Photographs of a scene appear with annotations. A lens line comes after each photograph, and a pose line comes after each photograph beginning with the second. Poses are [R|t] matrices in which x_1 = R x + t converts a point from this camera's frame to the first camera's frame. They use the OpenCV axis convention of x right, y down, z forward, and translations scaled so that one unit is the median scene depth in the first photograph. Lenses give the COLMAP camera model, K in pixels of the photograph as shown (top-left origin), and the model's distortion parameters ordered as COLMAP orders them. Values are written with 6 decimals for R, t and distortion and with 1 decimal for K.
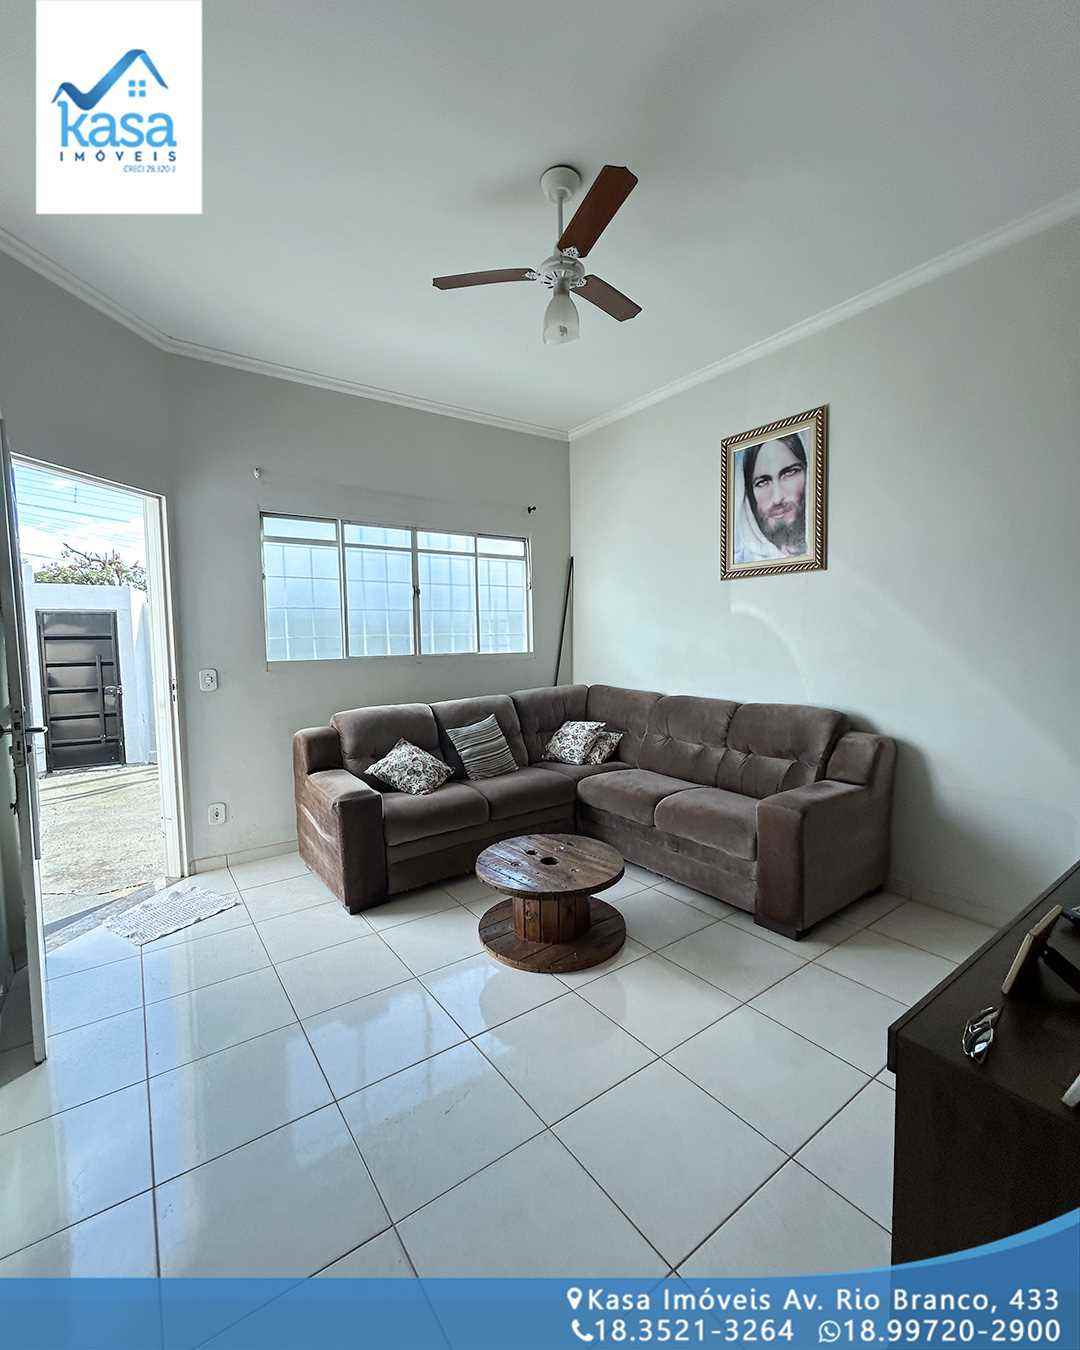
lens RADIAL K [[583.3, 0, 542.7], [0, 583.3, 672.9], [0, 0, 1]] dist [-0.002332, 0.001456]
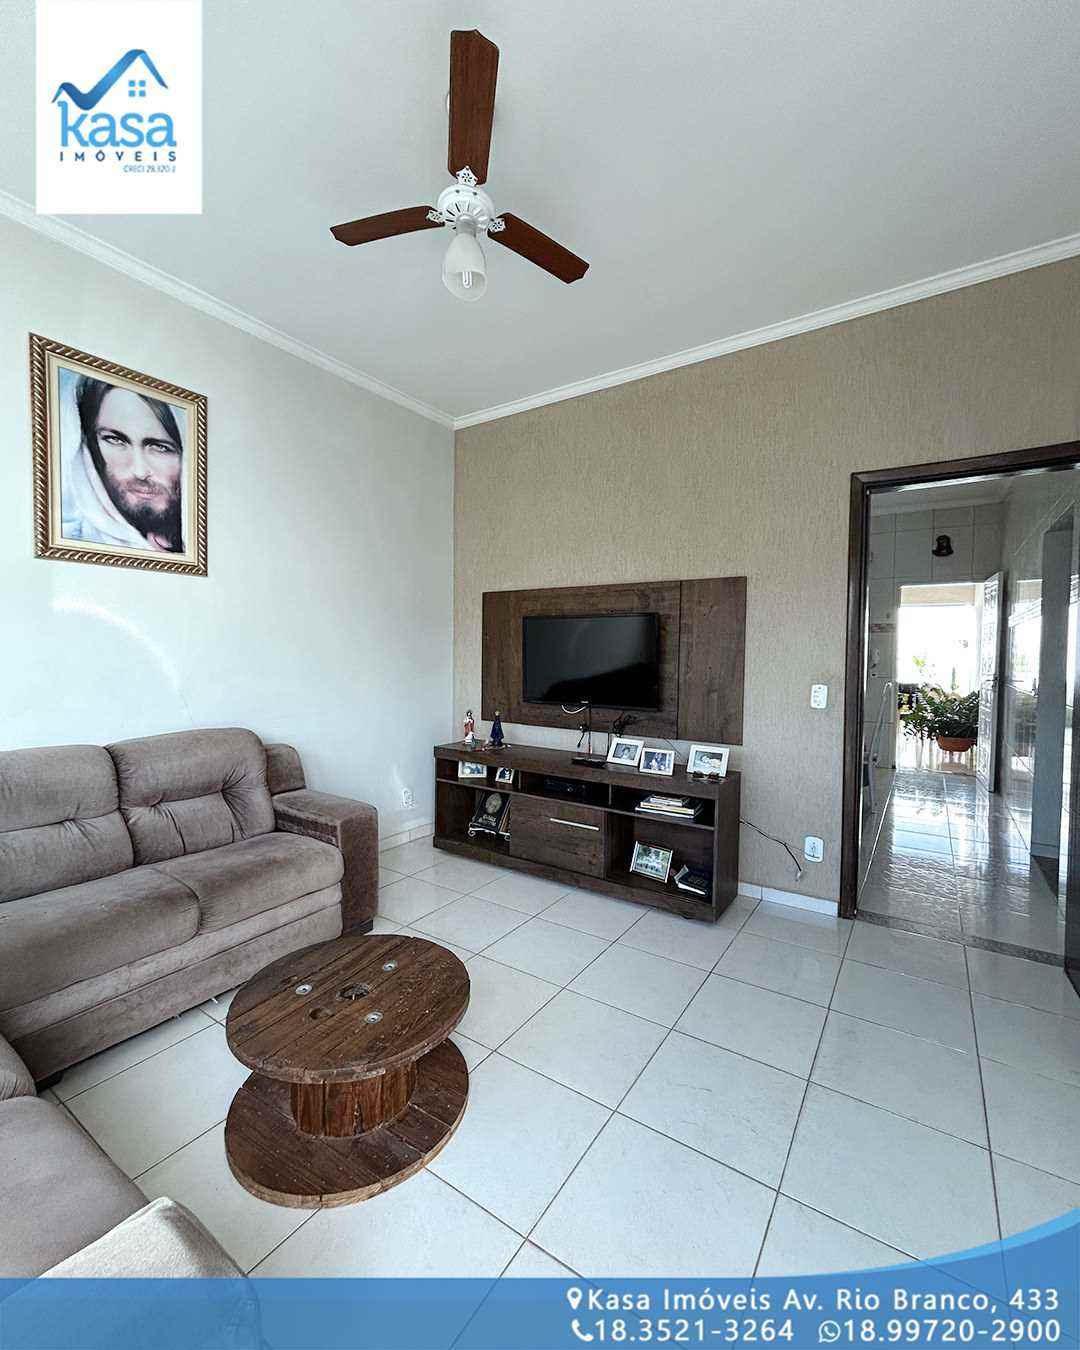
lens RADIAL K [[583.3, 0, 532.9], [0, 583.3, 673.1], [0, 0, 1]] dist [-0.002332, 0.001456]
pose [[-0.344762, -0.017721, 0.938523, -0.509584], [0.055625, 0.997679, 0.039271, -0.032725], [-0.937041, 0.065745, -0.342976, 0.792086]]
